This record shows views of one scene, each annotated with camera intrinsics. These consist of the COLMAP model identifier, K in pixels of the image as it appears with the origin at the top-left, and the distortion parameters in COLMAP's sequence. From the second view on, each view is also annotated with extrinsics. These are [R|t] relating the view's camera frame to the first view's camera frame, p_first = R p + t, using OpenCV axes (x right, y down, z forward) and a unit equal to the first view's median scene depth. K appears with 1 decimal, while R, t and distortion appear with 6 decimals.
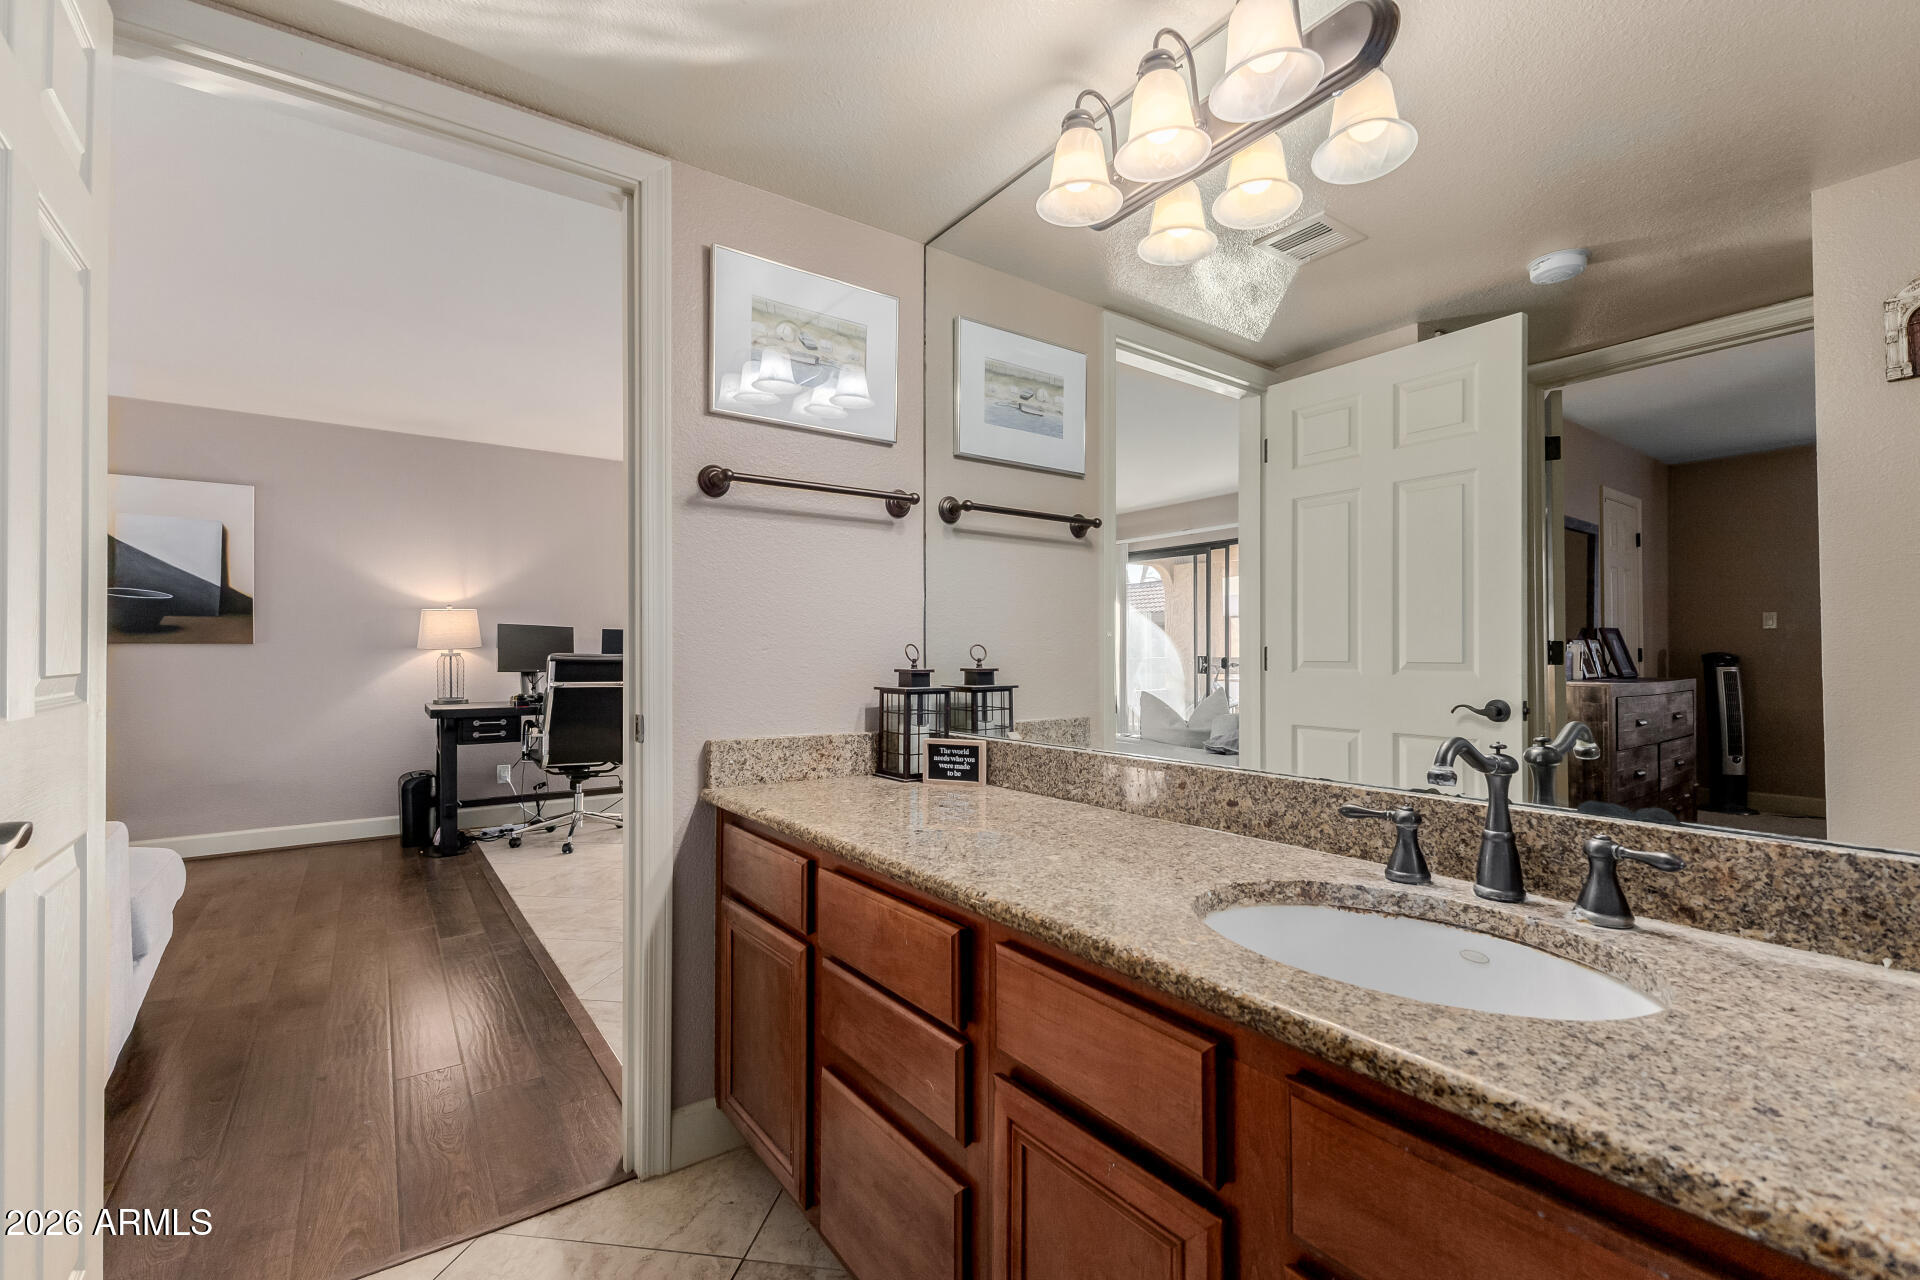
lens RADIAL K [[795.8, 0, 942.1], [0, 795.8, 635.4], [0, 0, 1]] dist [-0.000292, -0.000082]
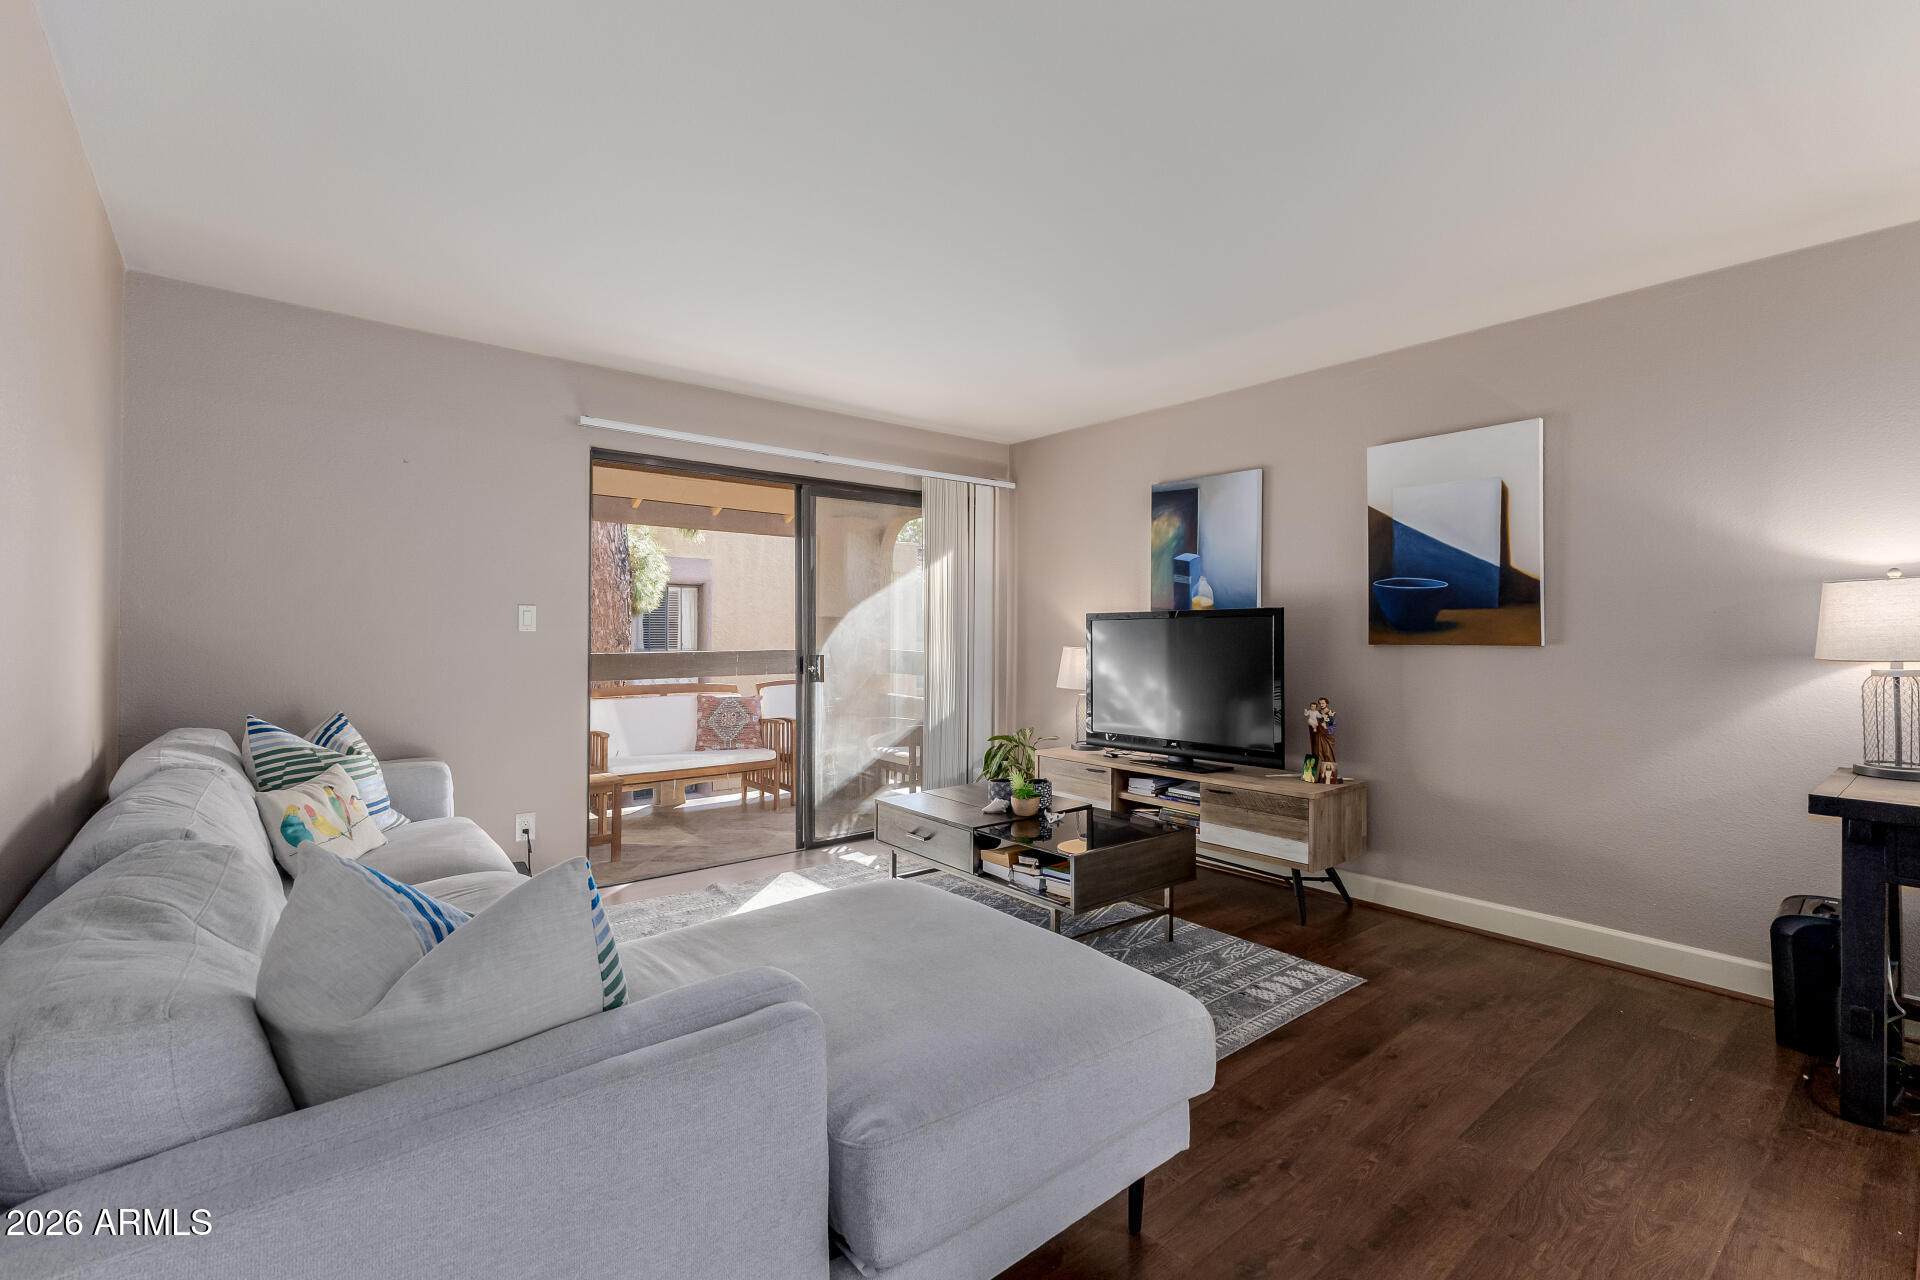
lens RADIAL K [[811.4, 0, 960.0], [0, 811.4, 640.0], [0, 0, 1]] dist [0.000619, 0.000145]
pose [[0.081336, 0.008705, -0.996649, -0.207914], [-0.000740, 0.999962, 0.008674, -0.000975], [0.996686, 0.000032, 0.081339, 0.446439]]
